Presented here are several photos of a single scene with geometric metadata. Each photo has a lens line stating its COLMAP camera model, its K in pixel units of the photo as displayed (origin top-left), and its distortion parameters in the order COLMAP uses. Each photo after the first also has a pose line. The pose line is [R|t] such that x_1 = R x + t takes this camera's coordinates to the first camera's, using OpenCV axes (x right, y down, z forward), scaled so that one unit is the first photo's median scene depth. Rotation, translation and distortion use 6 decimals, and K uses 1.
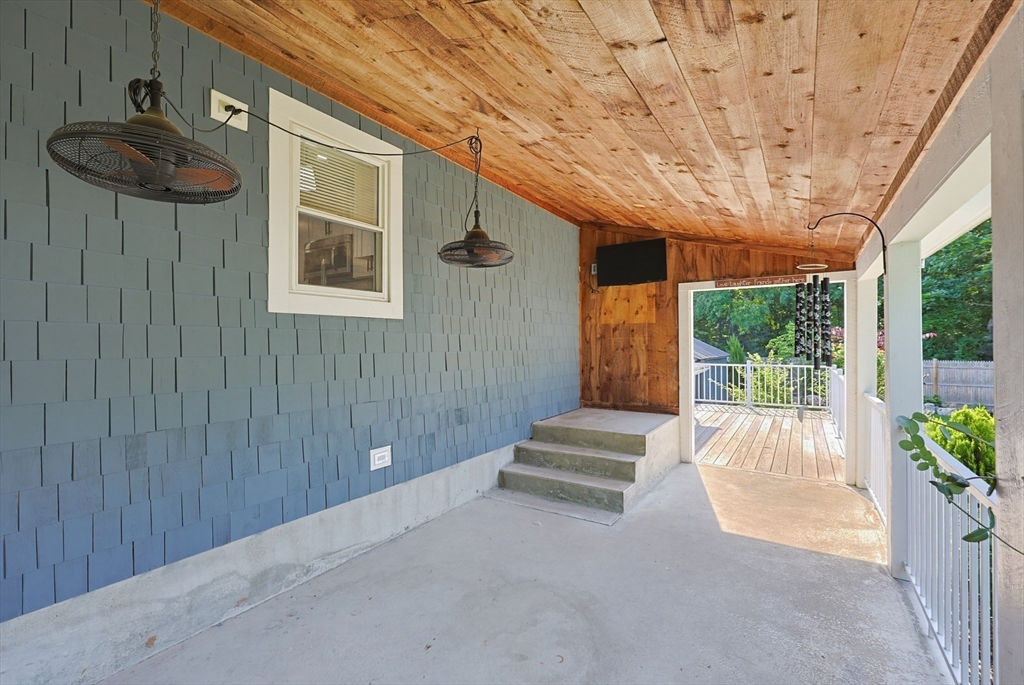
lens RADIAL K [[442.1, 0, 517.9], [0, 442.1, 342.6], [0, 0, 1]] dist [0.007054, 0.000178]
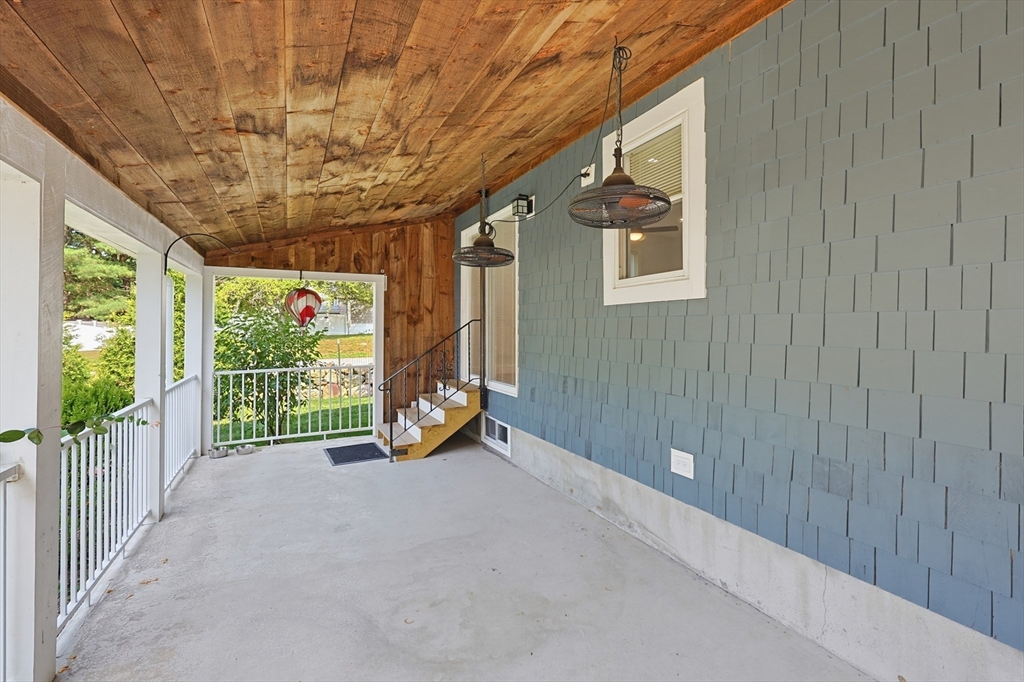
lens RADIAL K [[442.1, 0, 518.5], [0, 442.1, 325.6], [0, 0, 1]] dist [0.007054, 0.000178]
pose [[-0.484978, 0.000316, -0.874526, 0.523781], [0.004010, 0.999990, -0.001862, -0.004787], [0.874517, -0.004410, -0.484975, 1.011710]]
